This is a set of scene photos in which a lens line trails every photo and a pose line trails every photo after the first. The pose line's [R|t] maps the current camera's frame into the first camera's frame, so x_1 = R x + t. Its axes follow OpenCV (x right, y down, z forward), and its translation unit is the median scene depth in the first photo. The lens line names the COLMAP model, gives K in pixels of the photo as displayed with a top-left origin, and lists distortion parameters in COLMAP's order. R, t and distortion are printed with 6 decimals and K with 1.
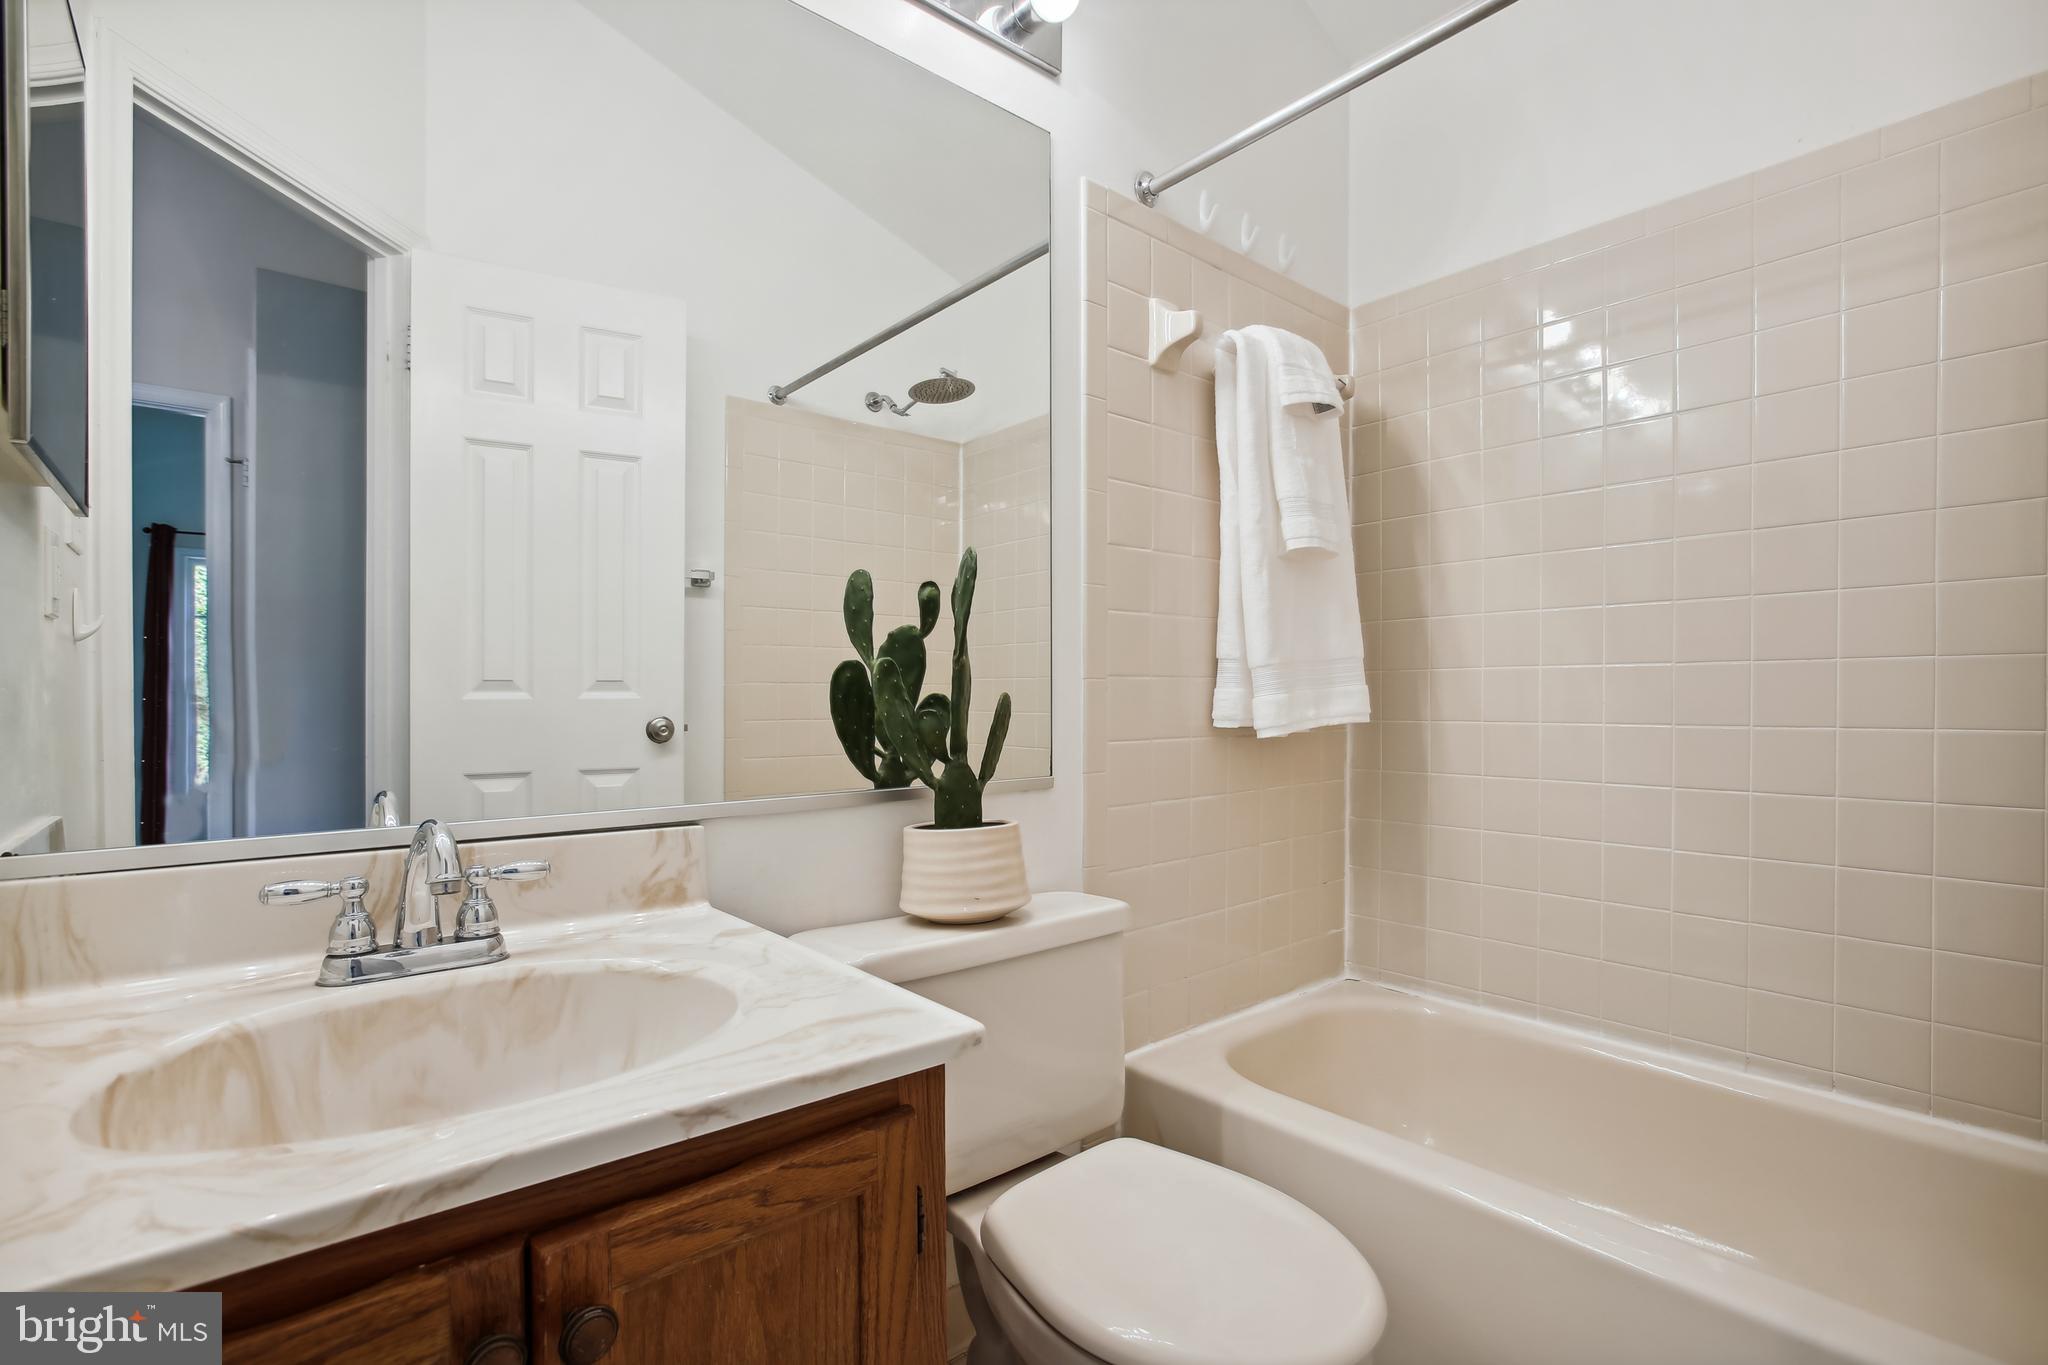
lens RADIAL K [[935.0, 0, 1012.7], [0, 935.0, 687.9], [0, 0, 1]] dist [-0.044930, 0.032452]
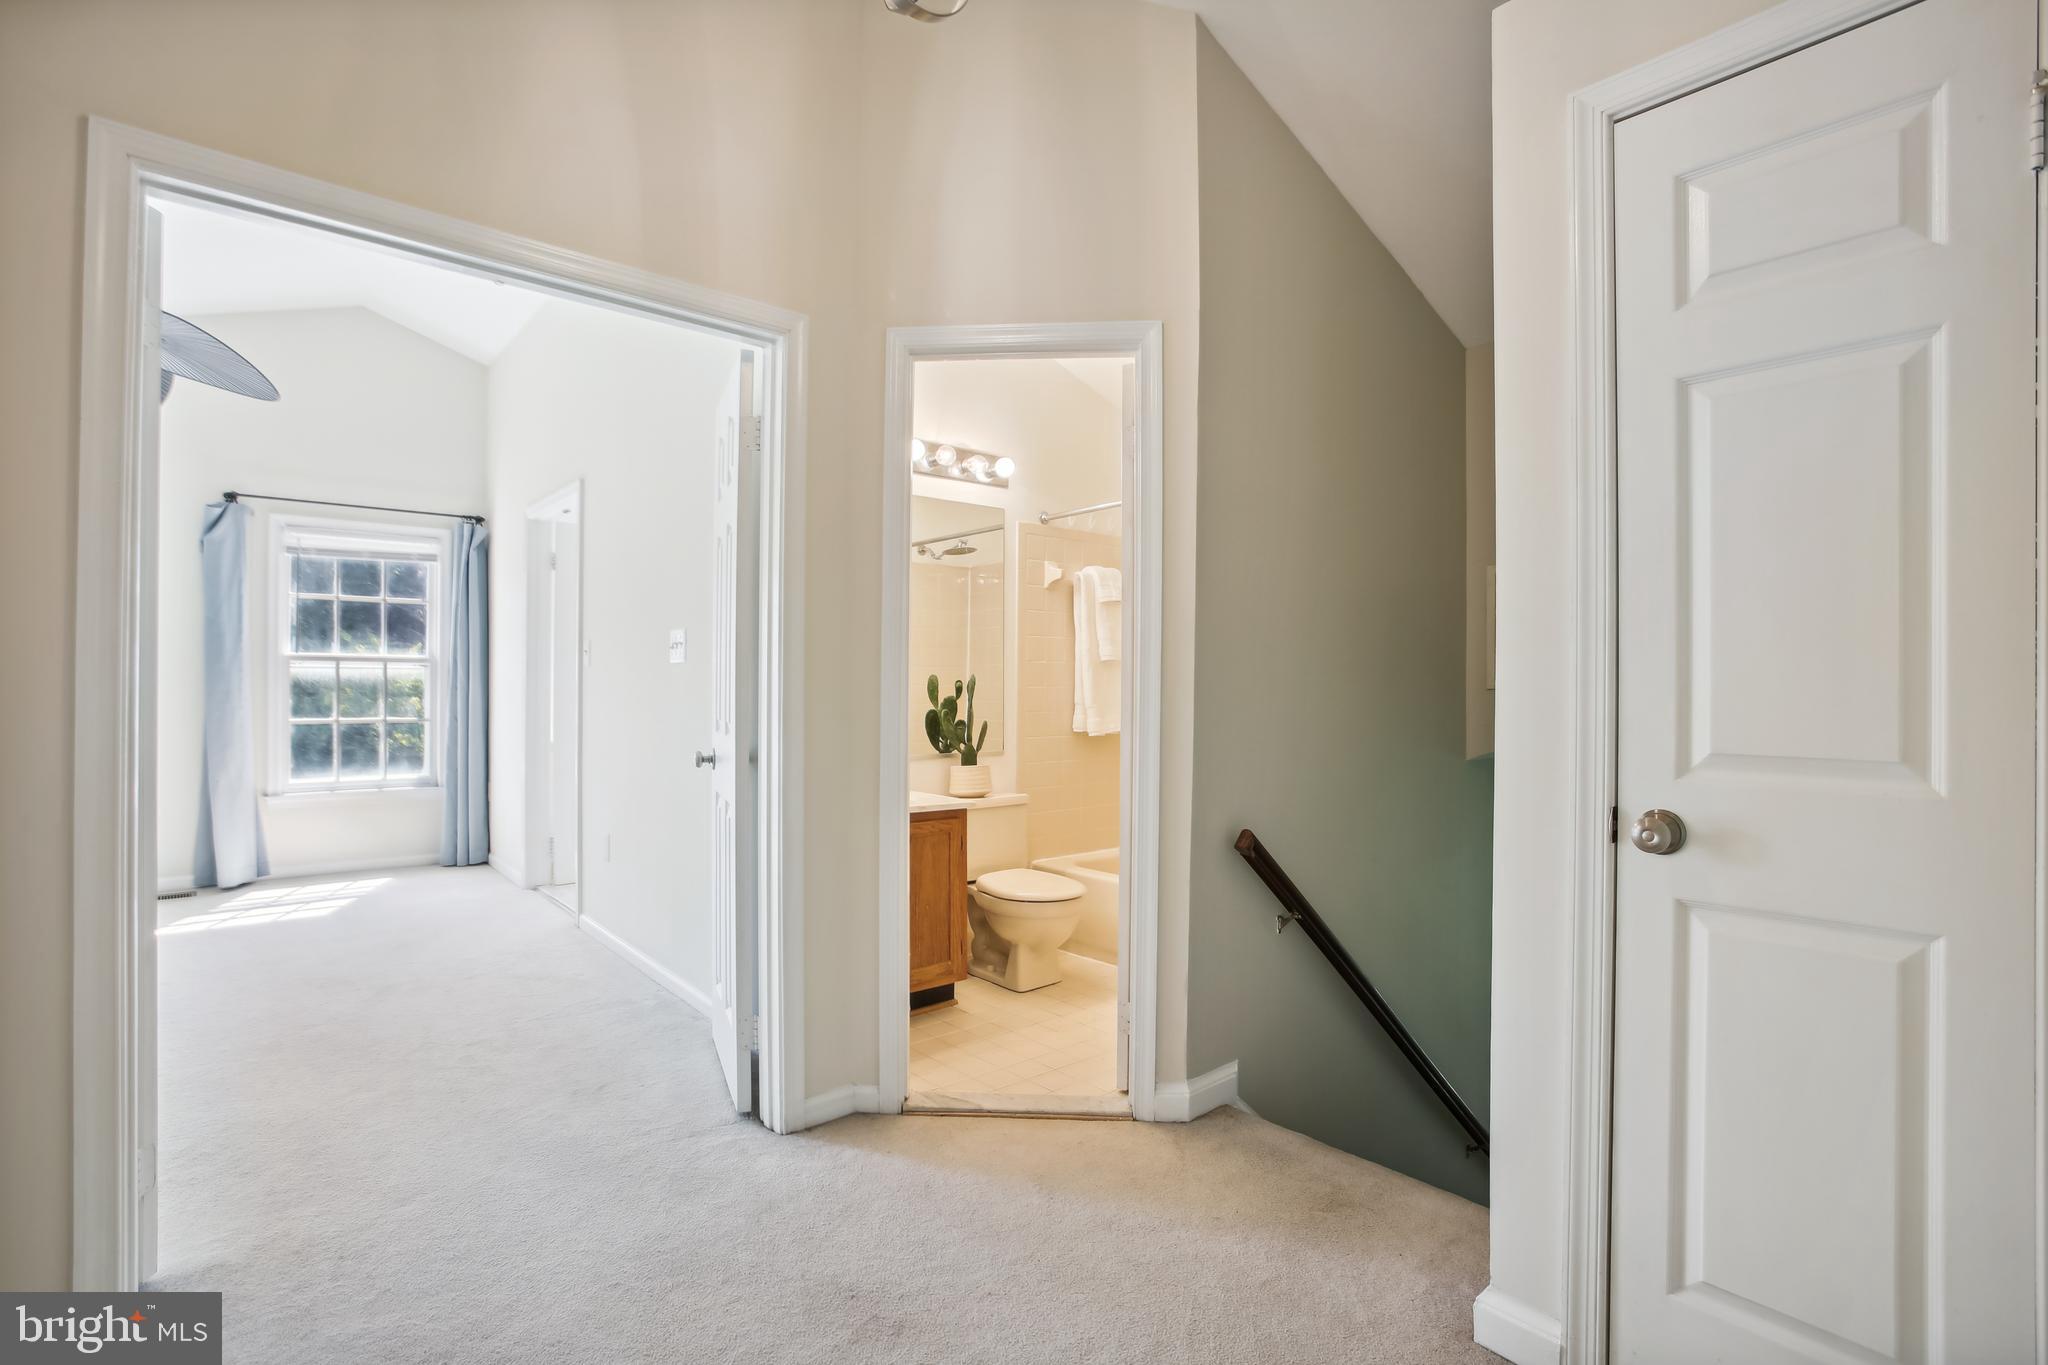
lens RADIAL K [[935.0, 0, 1012.7], [0, 935.0, 687.9], [0, 0, 1]] dist [-0.044930, 0.032452]
pose [[0.999976, 0.006652, -0.002043, 0.077592], [-0.006607, 0.999757, 0.021029, -0.148943], [0.002182, -0.021015, 0.999777, -1.791208]]
